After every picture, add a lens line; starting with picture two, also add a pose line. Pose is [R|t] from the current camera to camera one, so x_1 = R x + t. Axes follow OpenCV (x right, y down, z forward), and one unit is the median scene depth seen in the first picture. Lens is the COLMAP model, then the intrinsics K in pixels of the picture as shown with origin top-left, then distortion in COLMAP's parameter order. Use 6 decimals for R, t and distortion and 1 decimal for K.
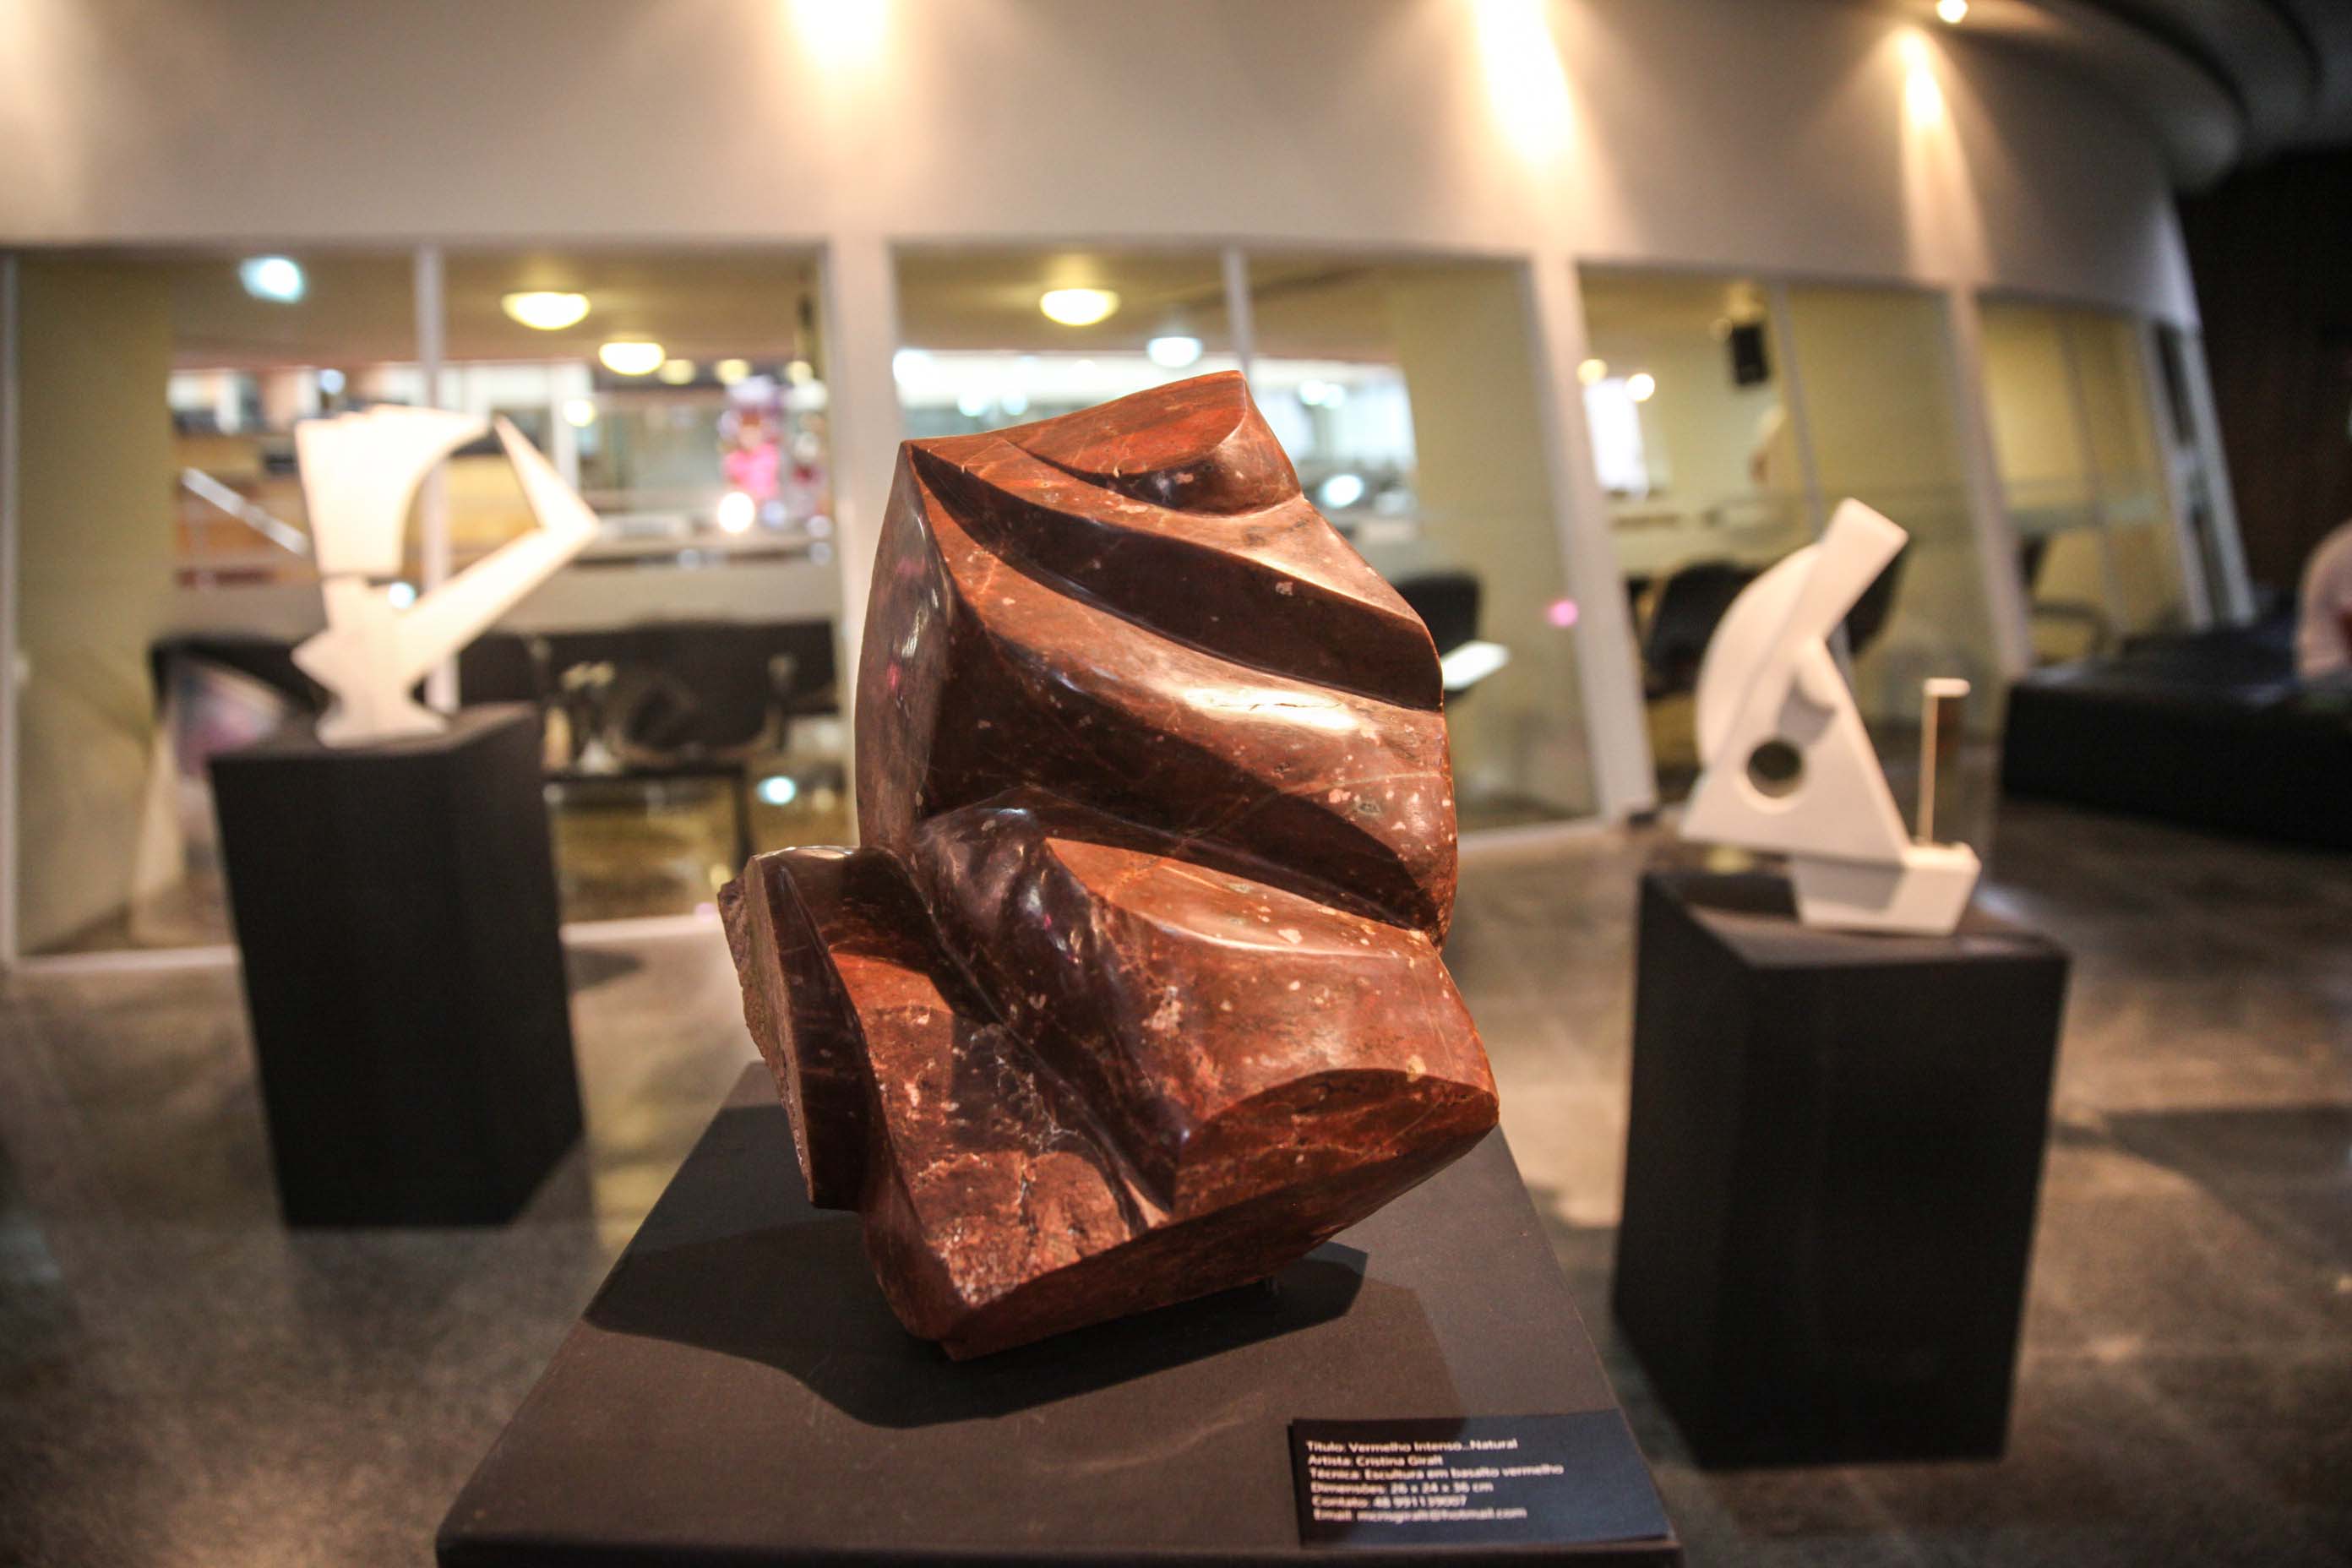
lens RADIAL K [[1583.3, 0, 1176.0], [0, 1583.3, 784.0], [0, 0, 1]] dist [-0.111924, 0.065046]
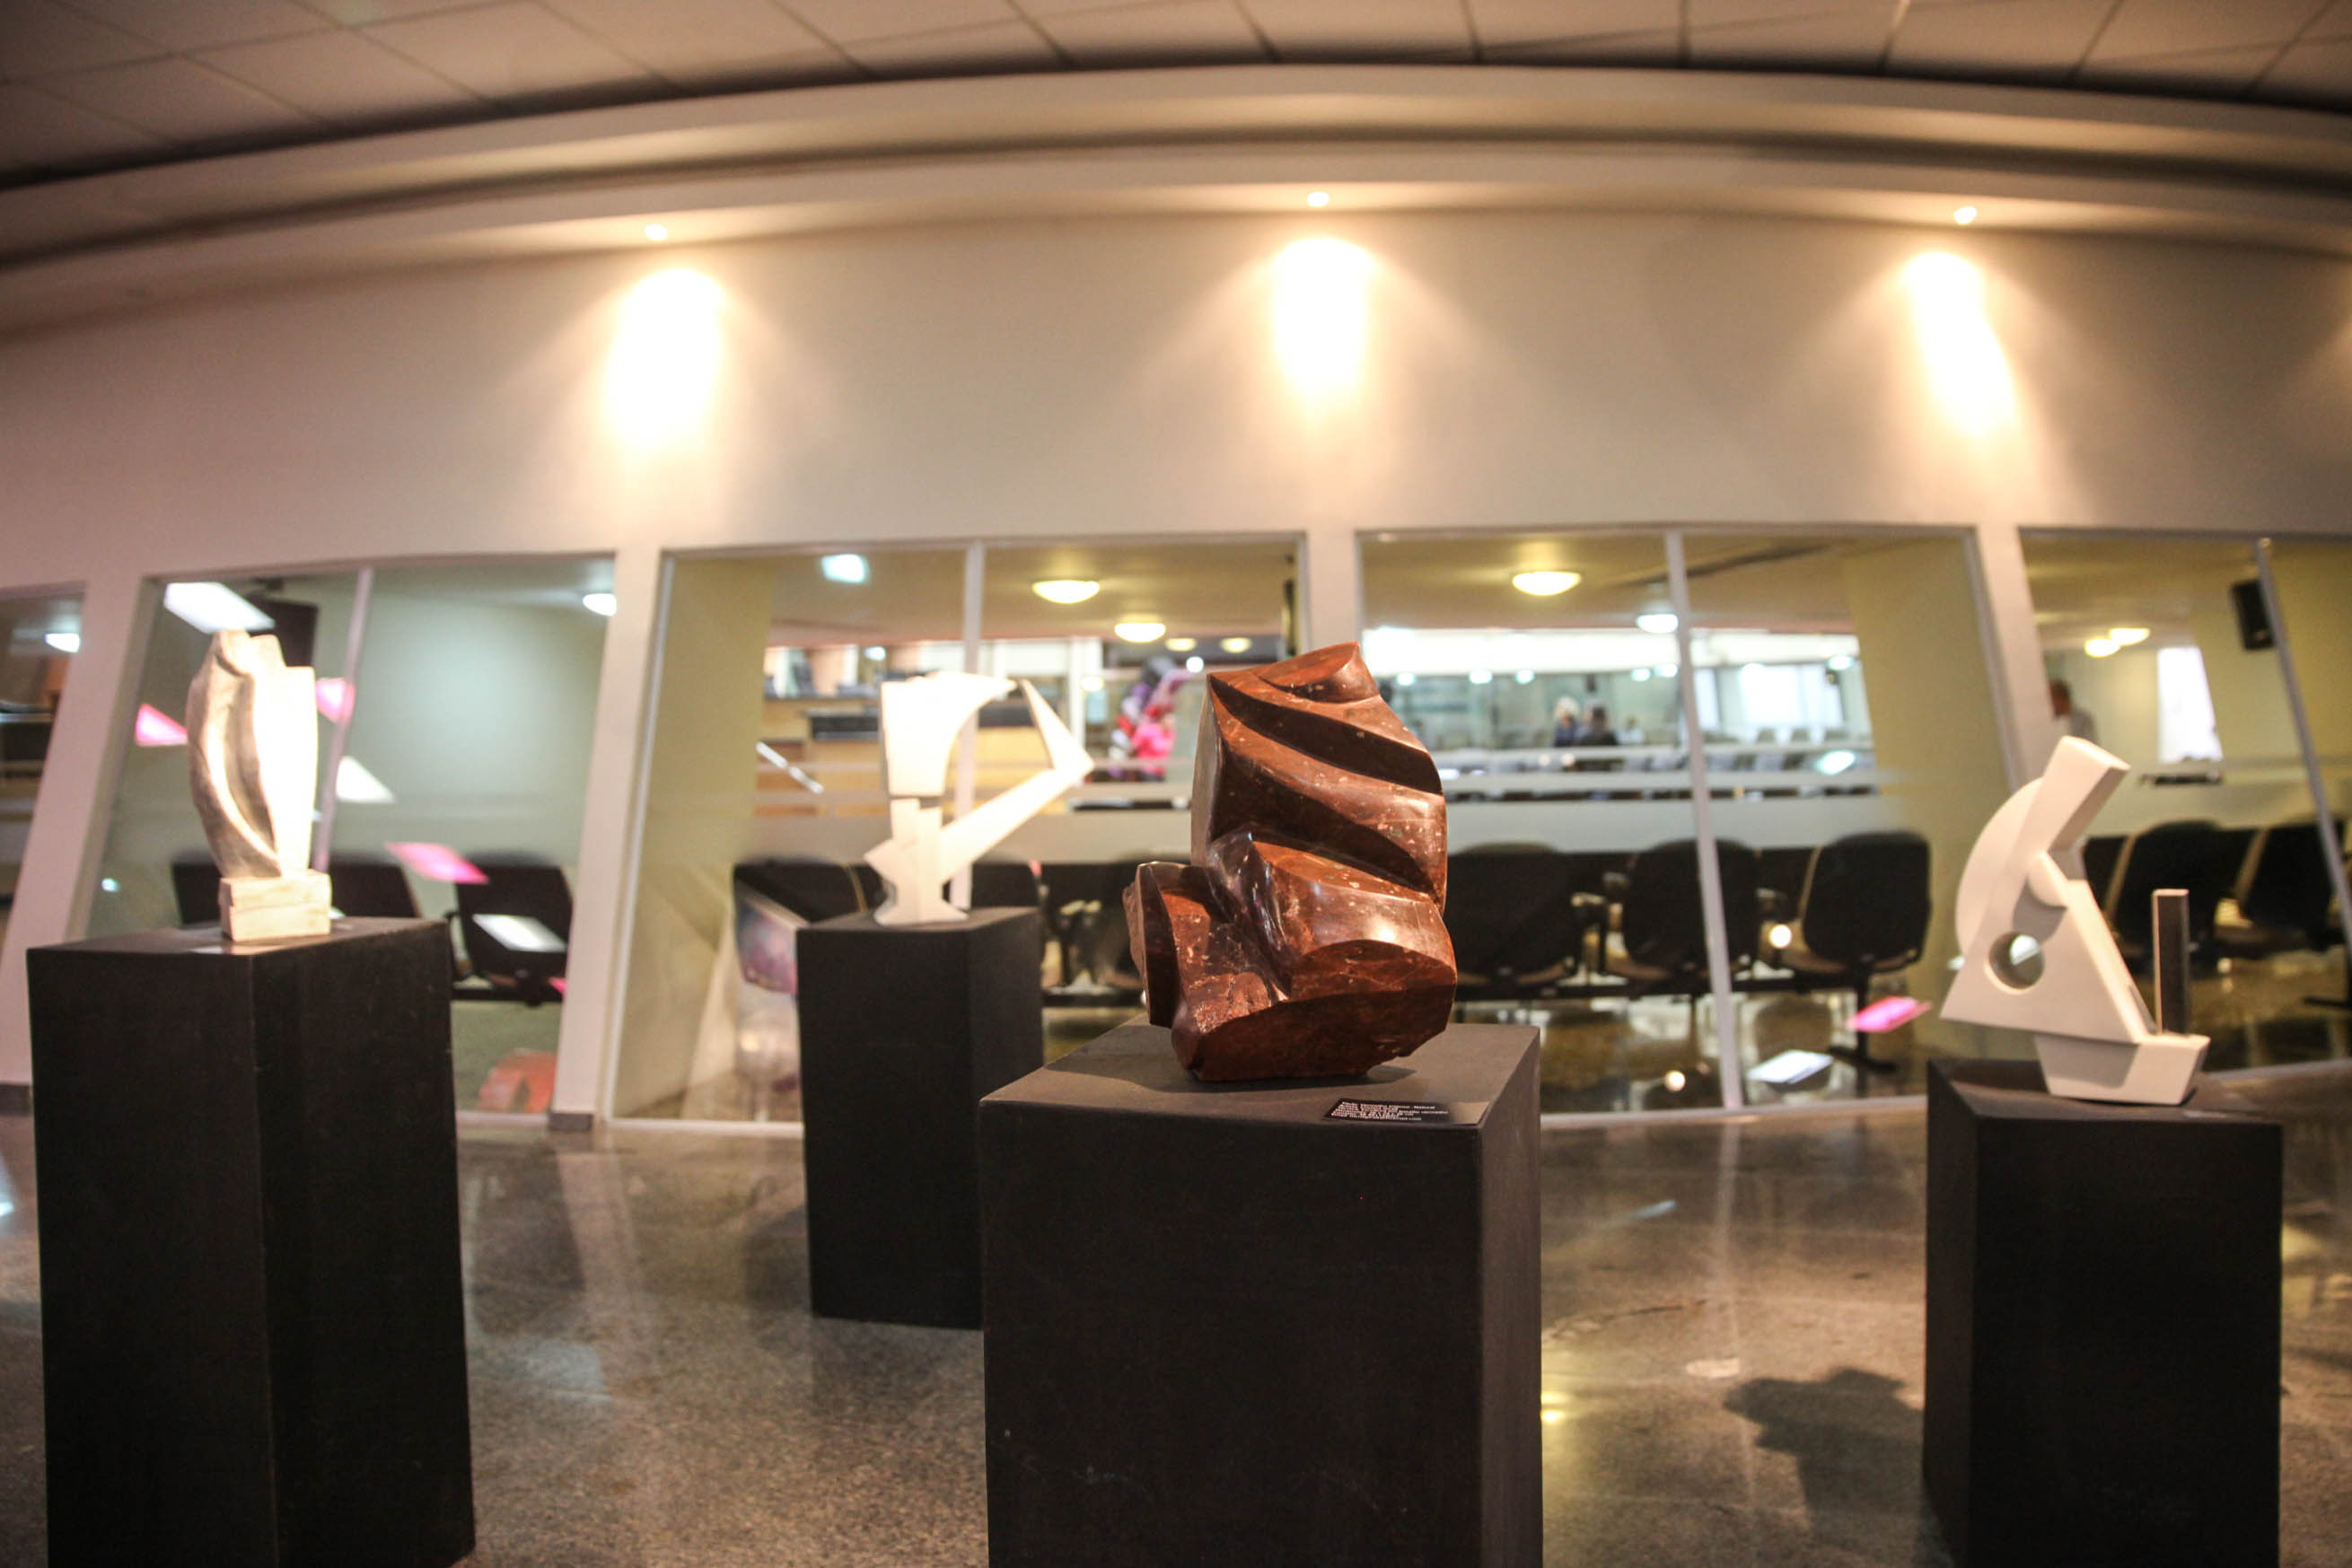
lens RADIAL K [[1710.2, 0, 1226.4], [0, 1710.2, 751.3], [0, 0, 1]] dist [-0.124571, 0.002314]
pose [[0.961059, 0.001782, -0.276337, 0.556532], [-0.055169, 0.981086, -0.185543, 0.362428], [0.270780, 0.193563, 0.942980, -1.350986]]
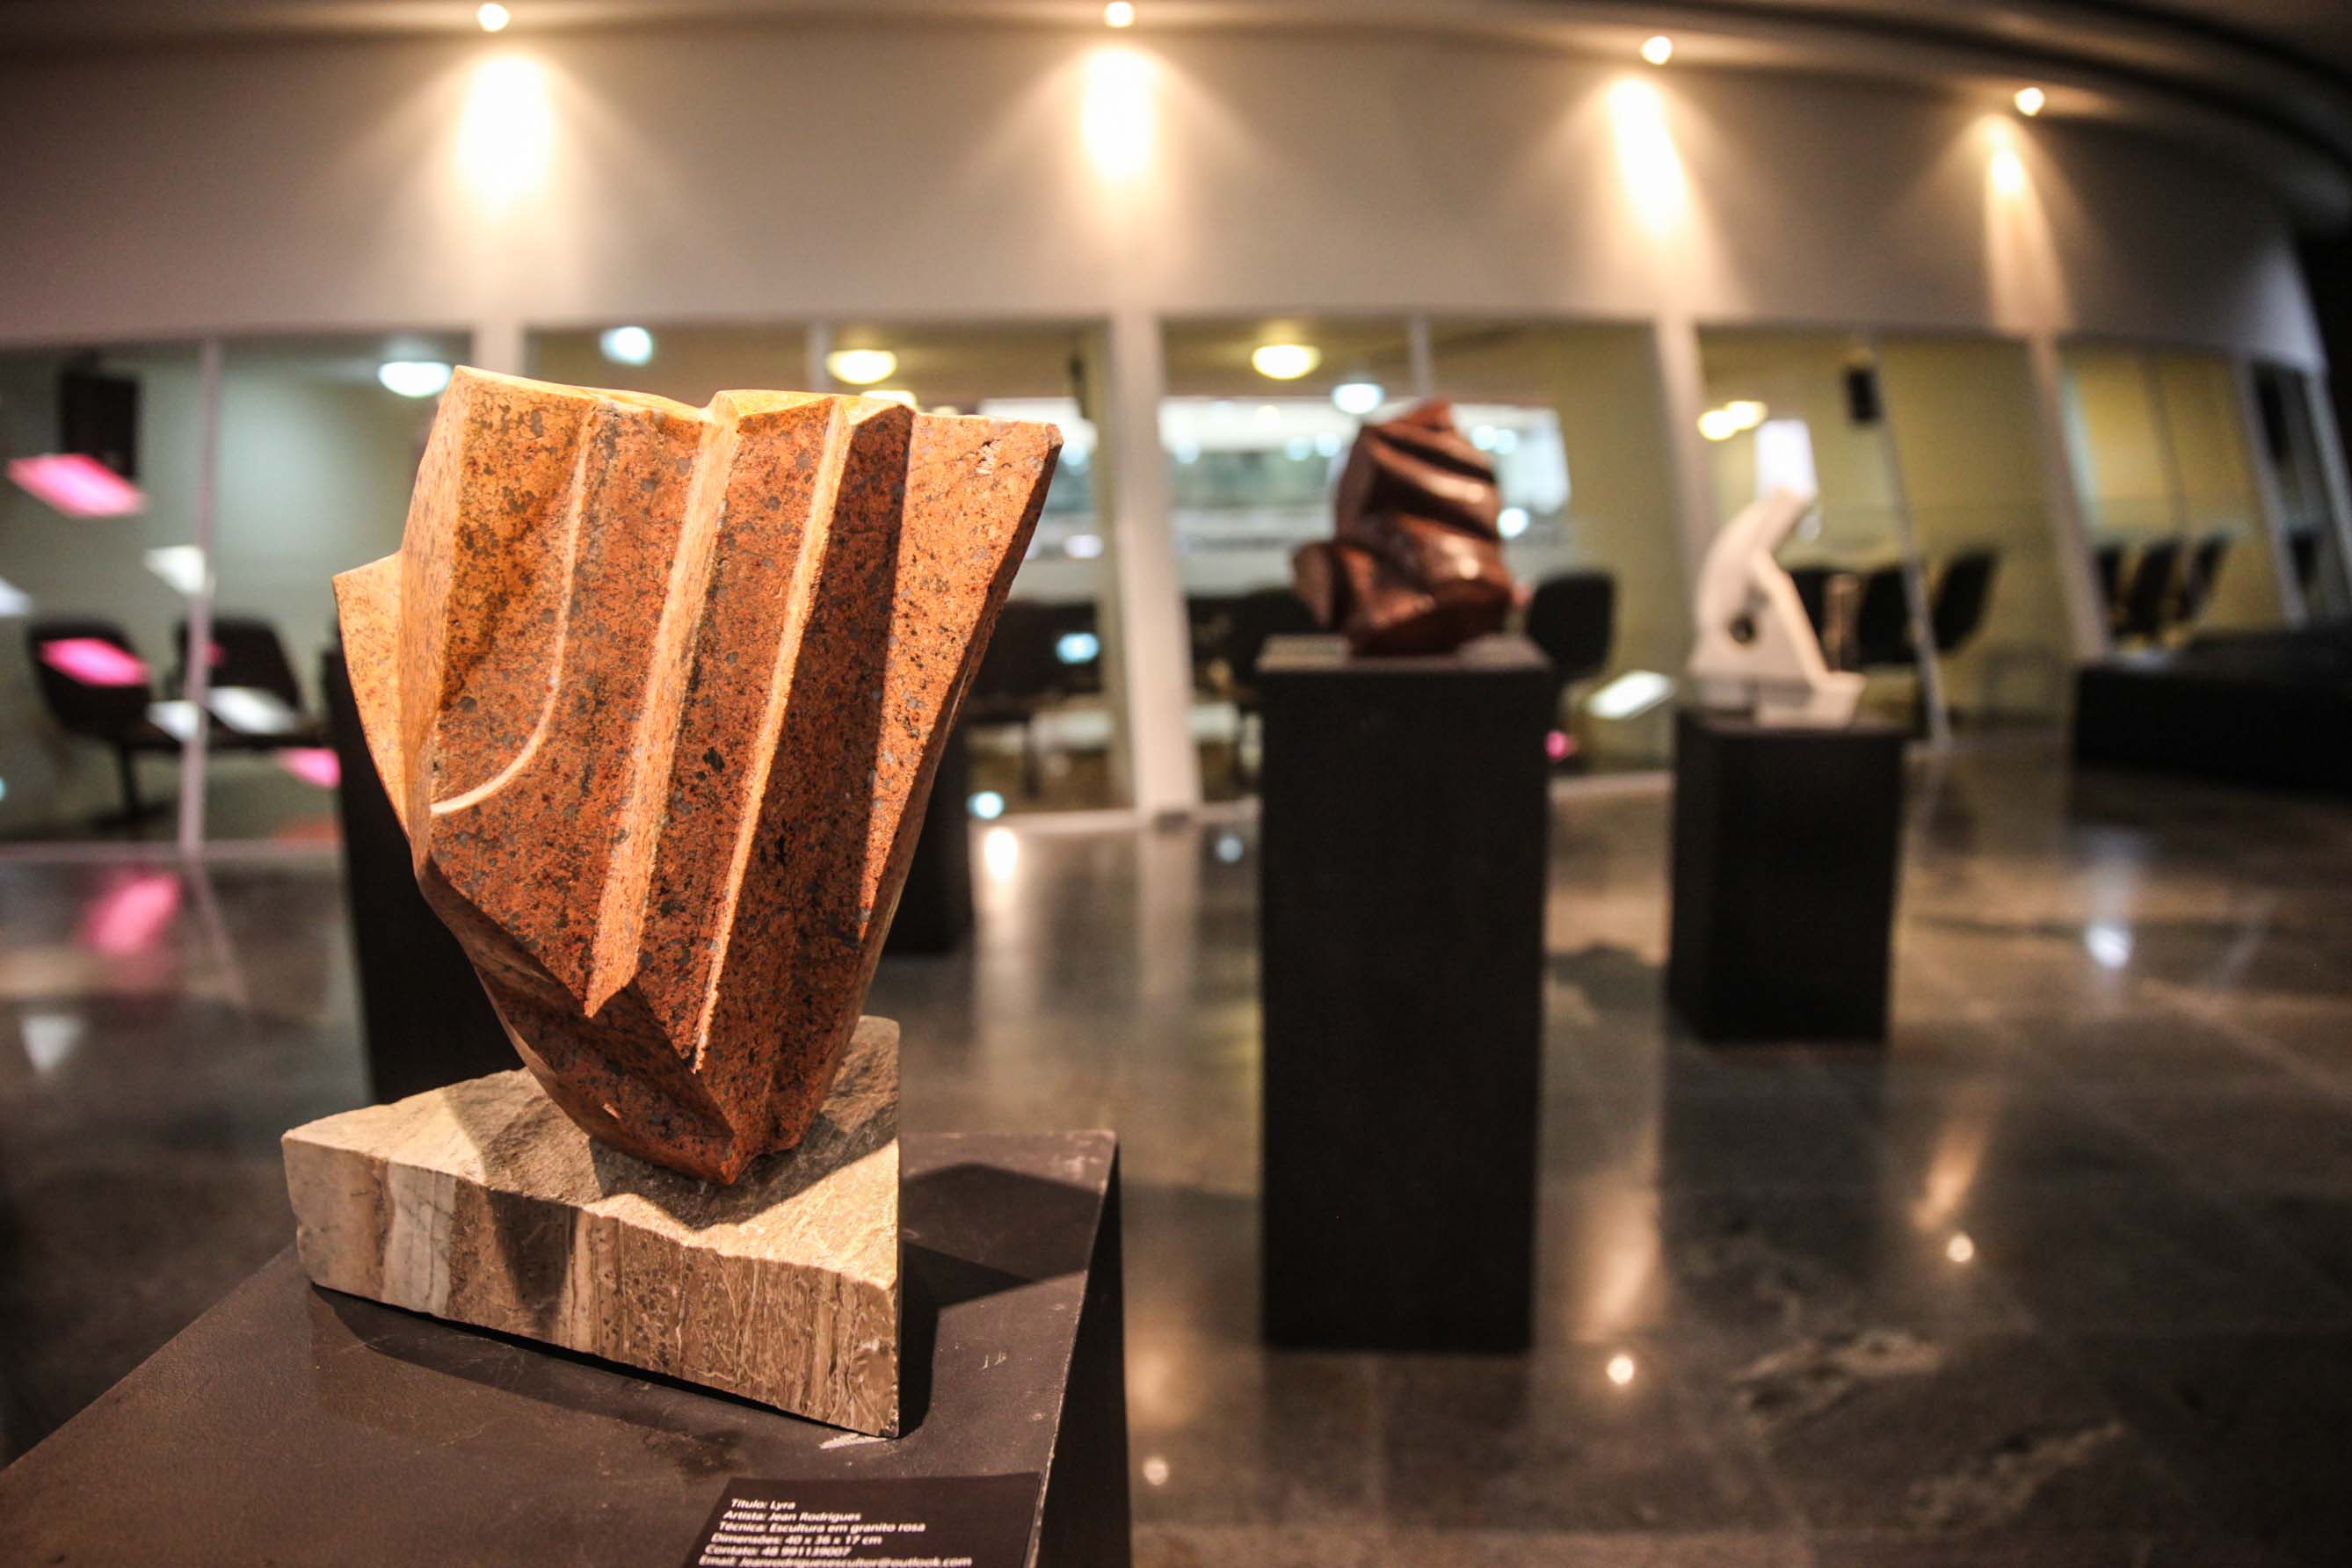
lens RADIAL K [[1657.2, 0, 1176.0], [0, 1657.2, 784.0], [0, 0, 1]] dist [-0.116578, 0.072262]
pose [[0.995147, 0.010789, -0.097803, -0.221923], [-0.014611, 0.999154, -0.038447, 0.849352], [0.097305, 0.039689, 0.994463, -3.055052]]
